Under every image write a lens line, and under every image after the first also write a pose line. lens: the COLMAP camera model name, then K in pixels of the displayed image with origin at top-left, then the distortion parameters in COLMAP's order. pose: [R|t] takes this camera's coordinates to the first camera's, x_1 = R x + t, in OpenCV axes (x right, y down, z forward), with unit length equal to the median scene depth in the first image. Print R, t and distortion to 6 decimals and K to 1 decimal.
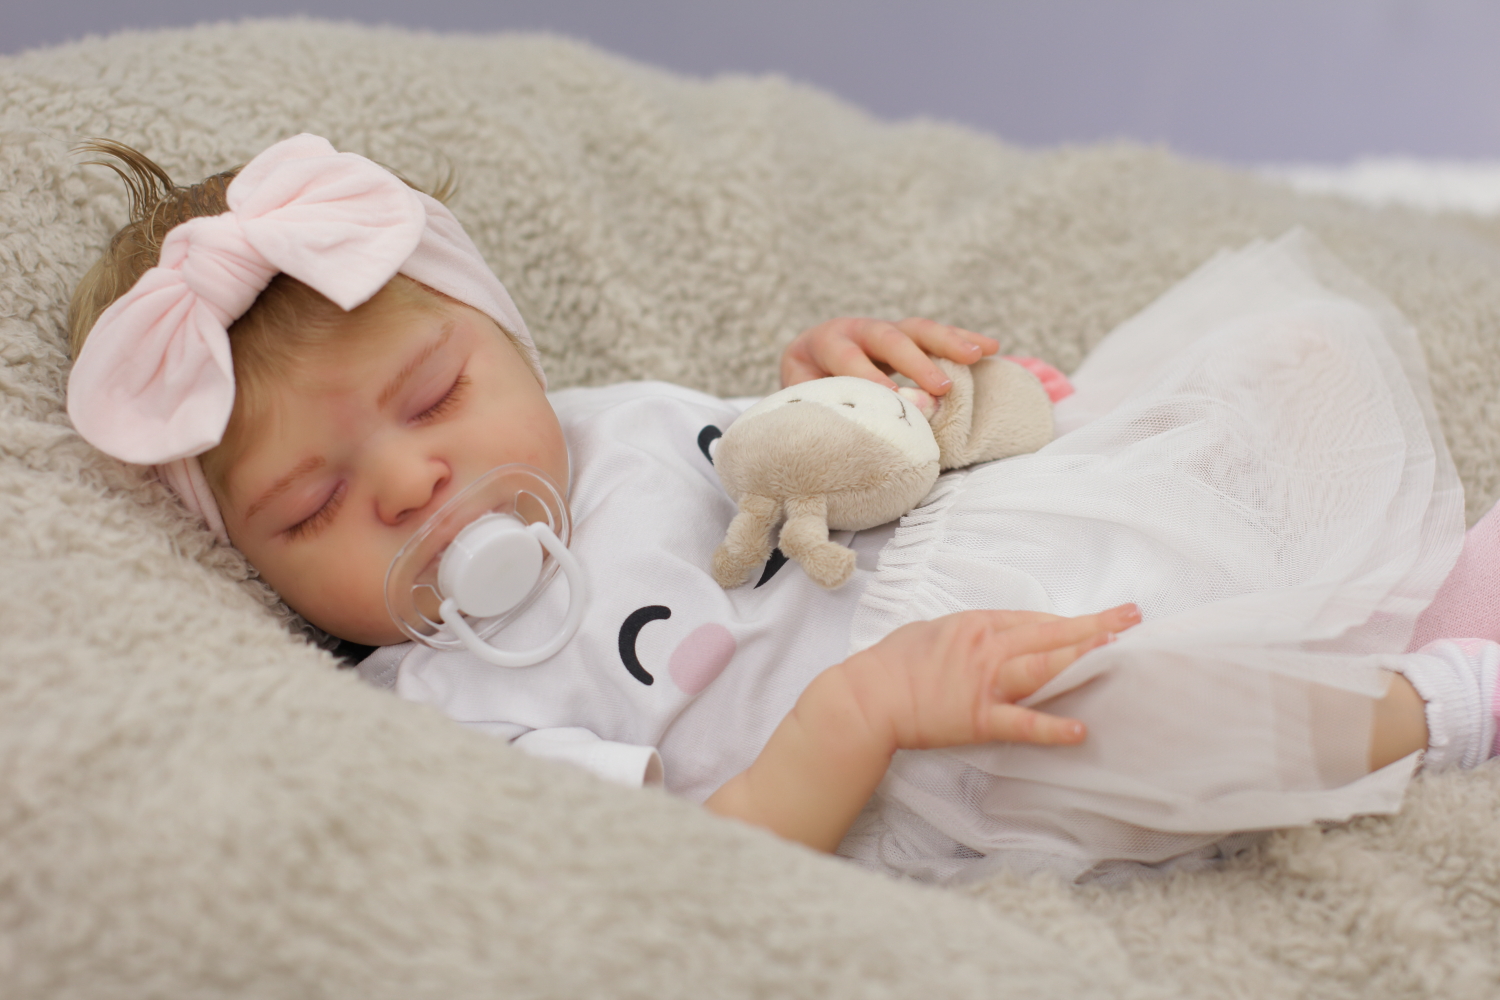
lens RADIAL K [[3394.7, 0, 756.2], [0, 3394.7, 494.3], [0, 0, 1]] dist [-0.154222, 0.000000]
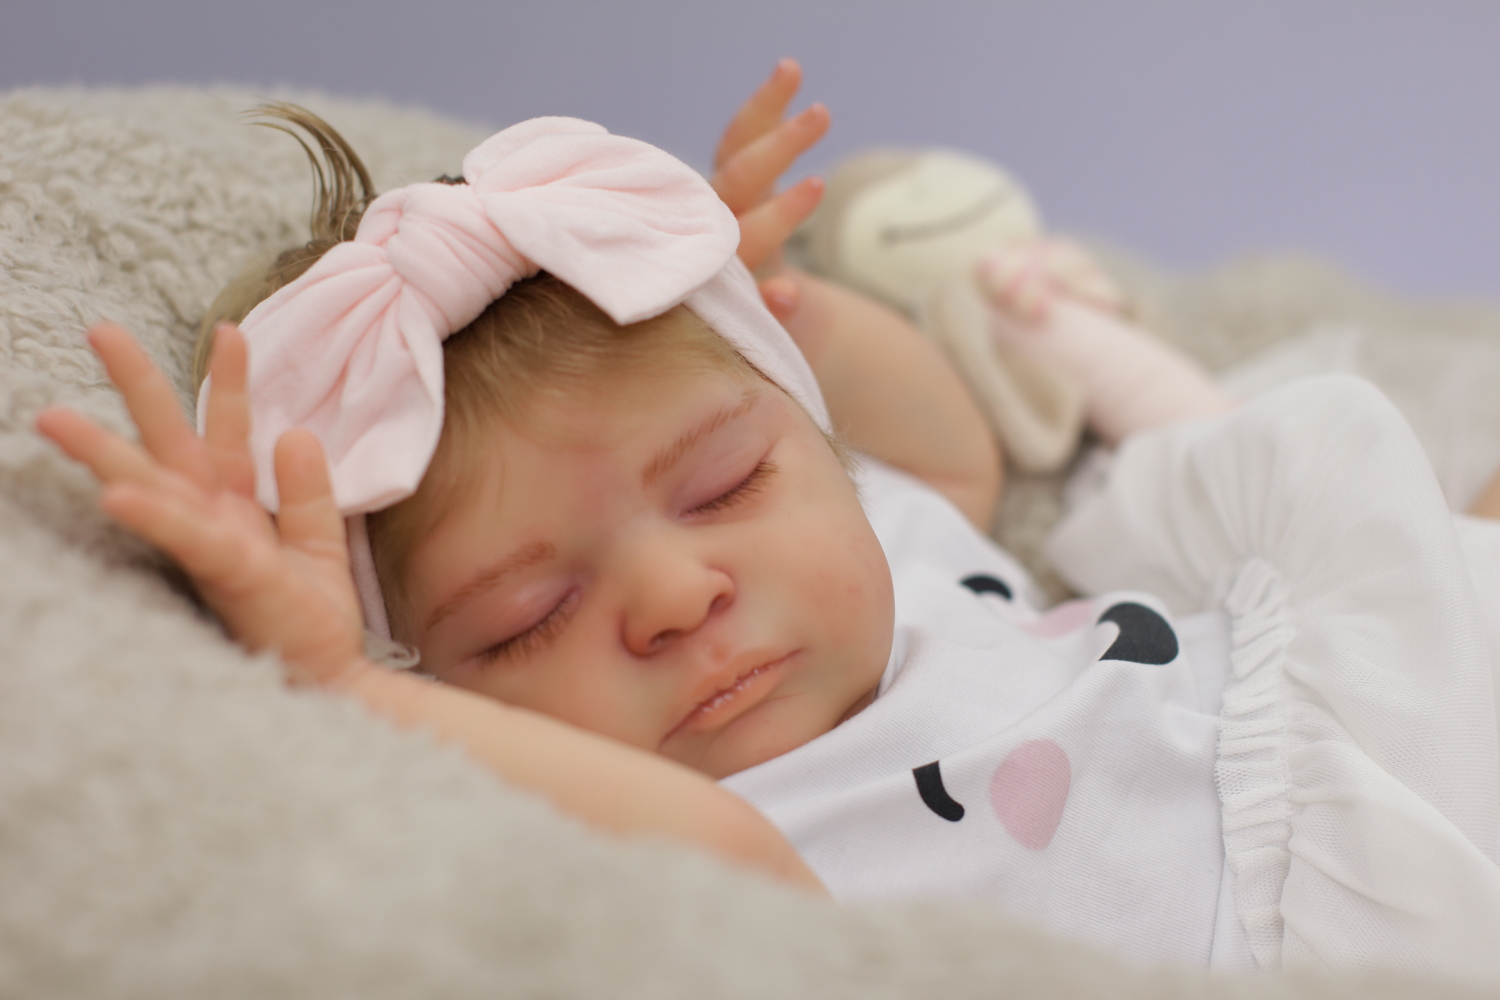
lens RADIAL K [[3394.7, 0, 743.4], [0, 3394.7, 487.8], [0, 0, 1]] dist [-0.154222, 0.000000]
pose [[0.993494, 0.109388, -0.031694, -0.069128], [-0.113577, 0.972181, -0.204850, 0.112375], [0.008405, 0.207117, 0.978280, 0.328089]]
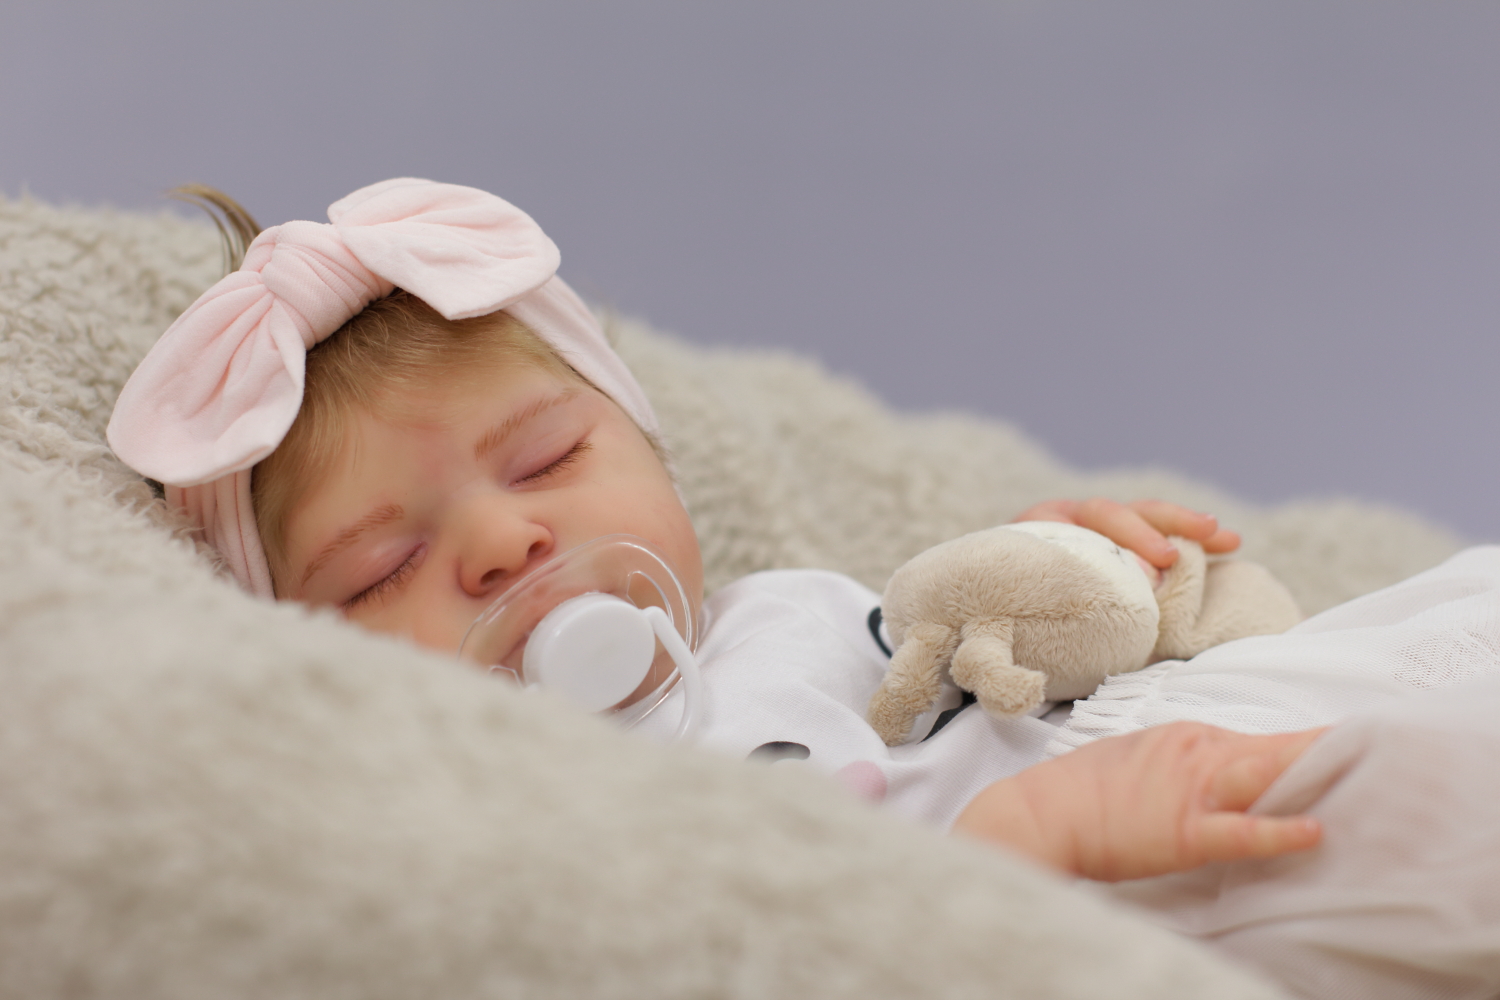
lens RADIAL K [[3394.7, 0, 749.0], [0, 3394.7, 498.9], [0, 0, 1]] dist [-0.154222, 0.000000]
pose [[0.992887, 0.066413, -0.098814, 0.036373], [-0.094570, 0.944137, -0.315692, 0.236524], [0.072328, 0.322791, 0.943703, 0.228208]]
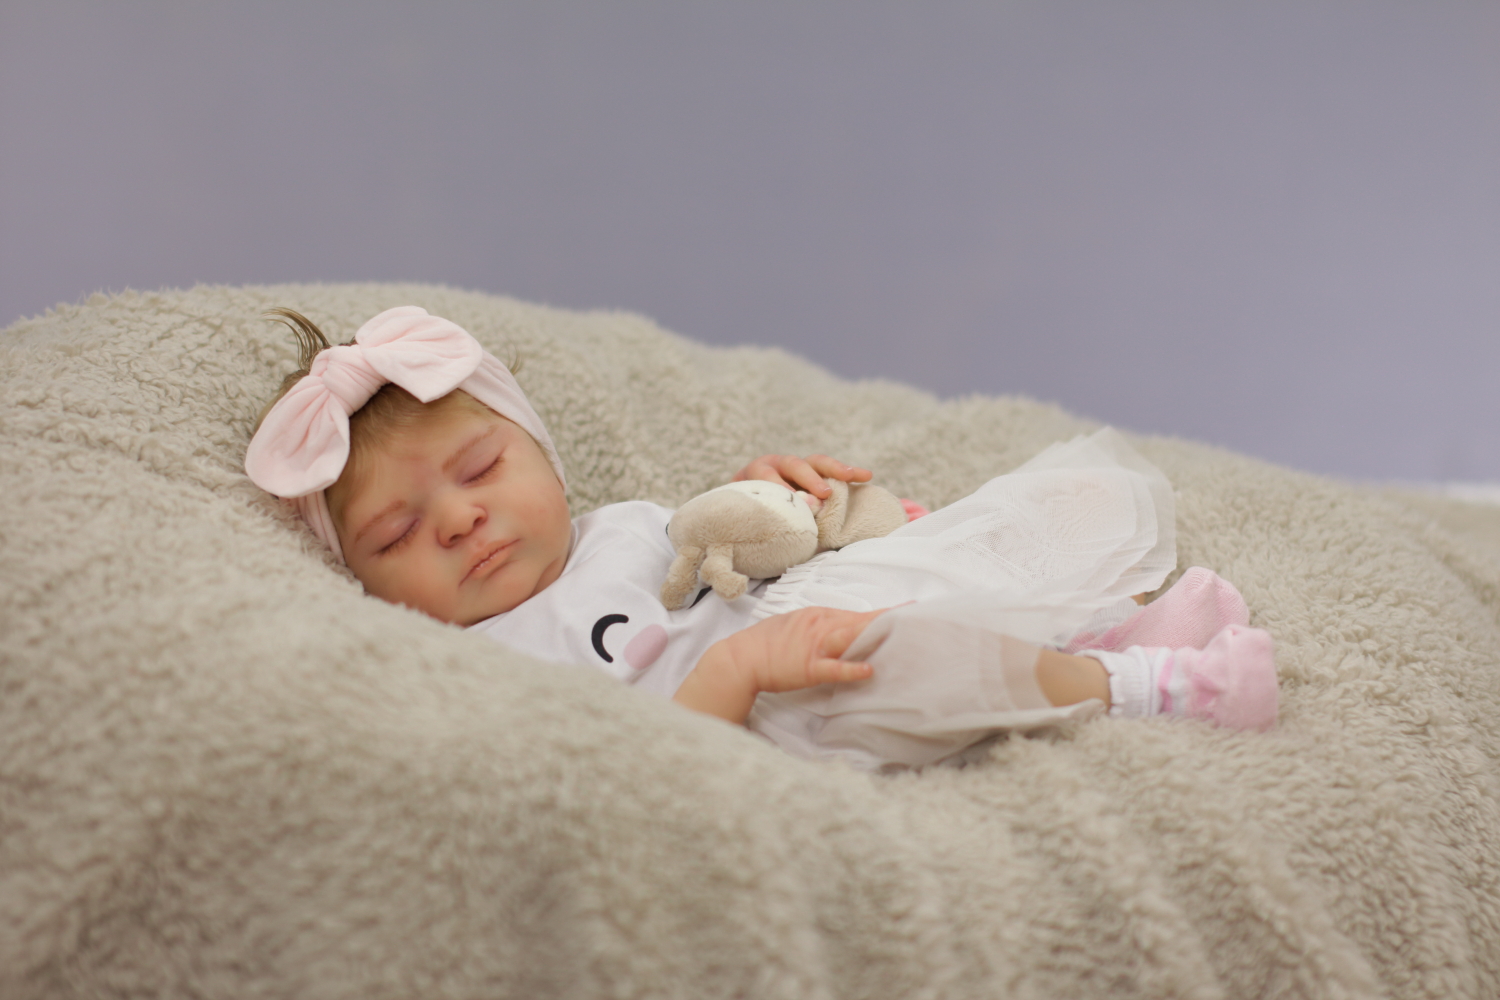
lens RADIAL K [[3394.7, 0, 742.5], [0, 3394.7, 498.2], [0, 0, 1]] dist [-0.154222, 0.000000]
pose [[0.994346, 0.031579, -0.101387, 0.180327], [-0.049490, 0.982543, -0.179332, 0.255222], [0.093954, 0.183336, 0.978550, -0.495139]]
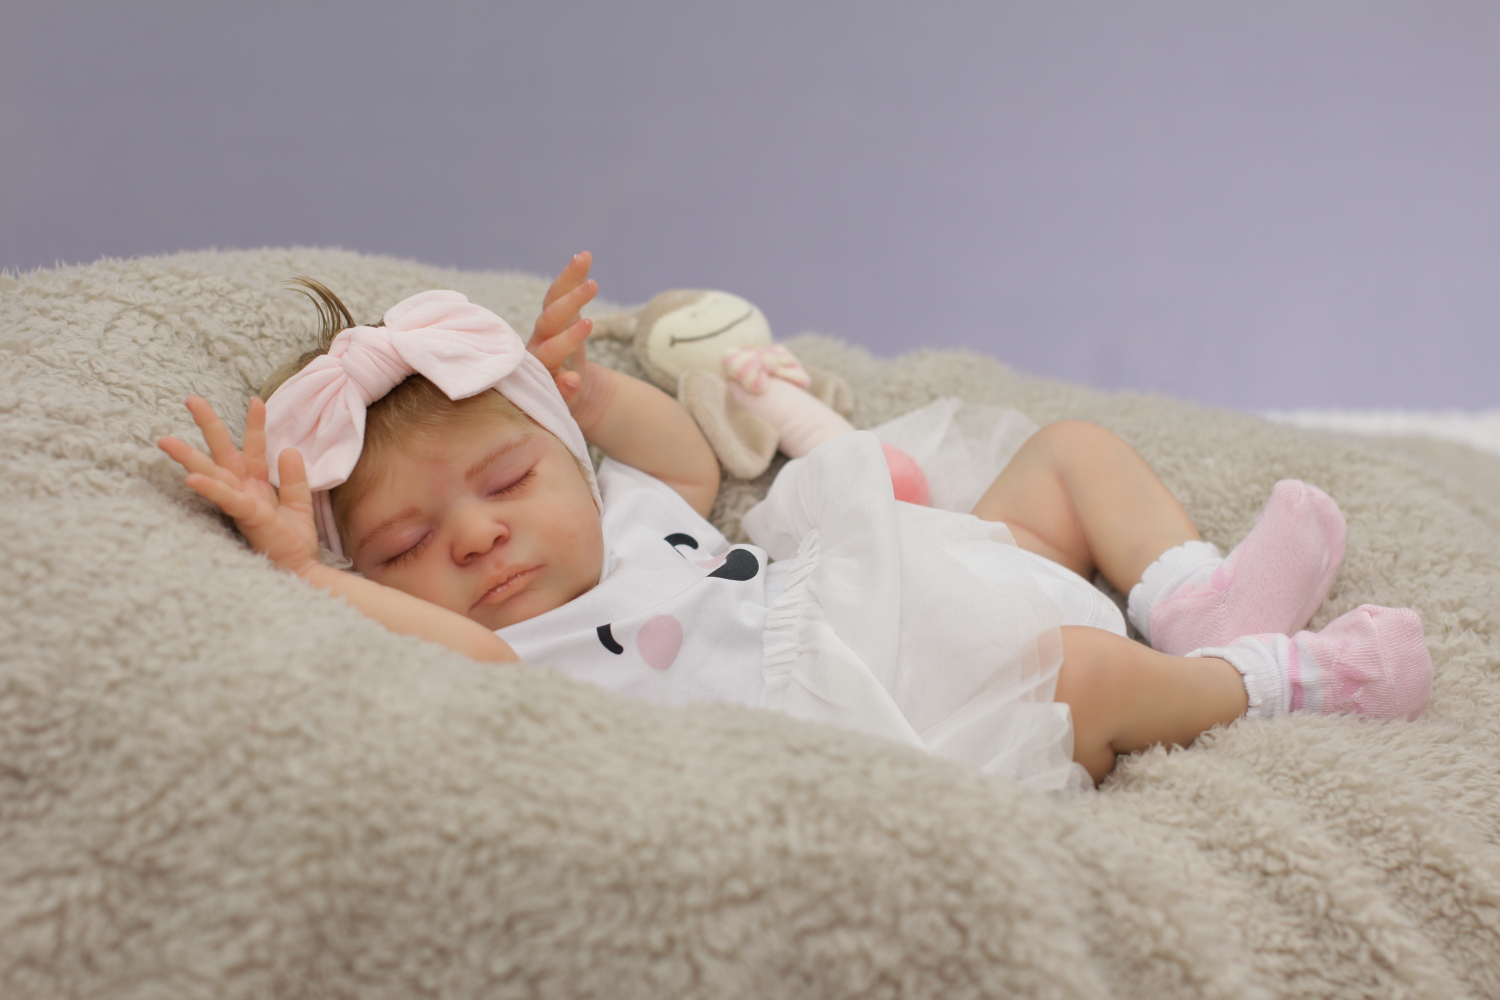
lens RADIAL K [[3394.7, 0, 747.4], [0, 3394.7, 497.9], [0, 0, 1]] dist [-0.154222, 0.000000]
pose [[0.984682, 0.135613, -0.109587, 0.149897], [-0.154731, 0.969371, -0.190729, 0.222924], [0.080365, 0.204764, 0.975507, -0.319743]]
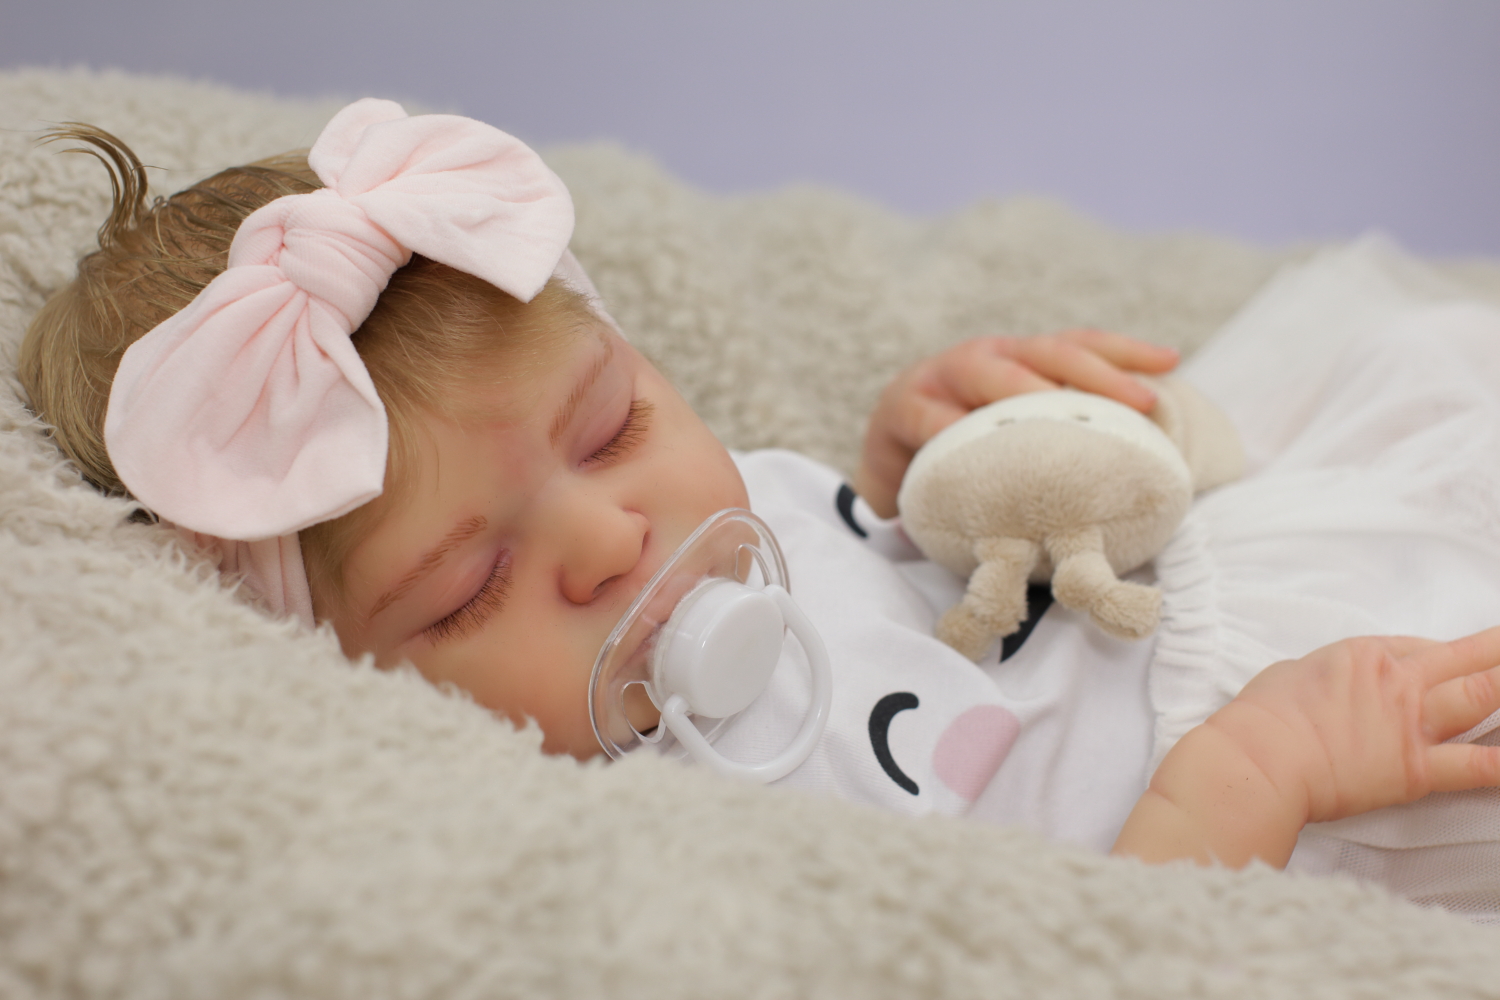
lens RADIAL K [[3394.7, 0, 757.3], [0, 3394.7, 499.4], [0, 0, 1]] dist [-0.154222, 0.000000]
pose [[0.950187, -0.076497, 0.302147, -0.287674], [0.111101, 0.988863, -0.099031, 0.062518], [-0.291206, 0.127666, 0.948104, 0.297701]]
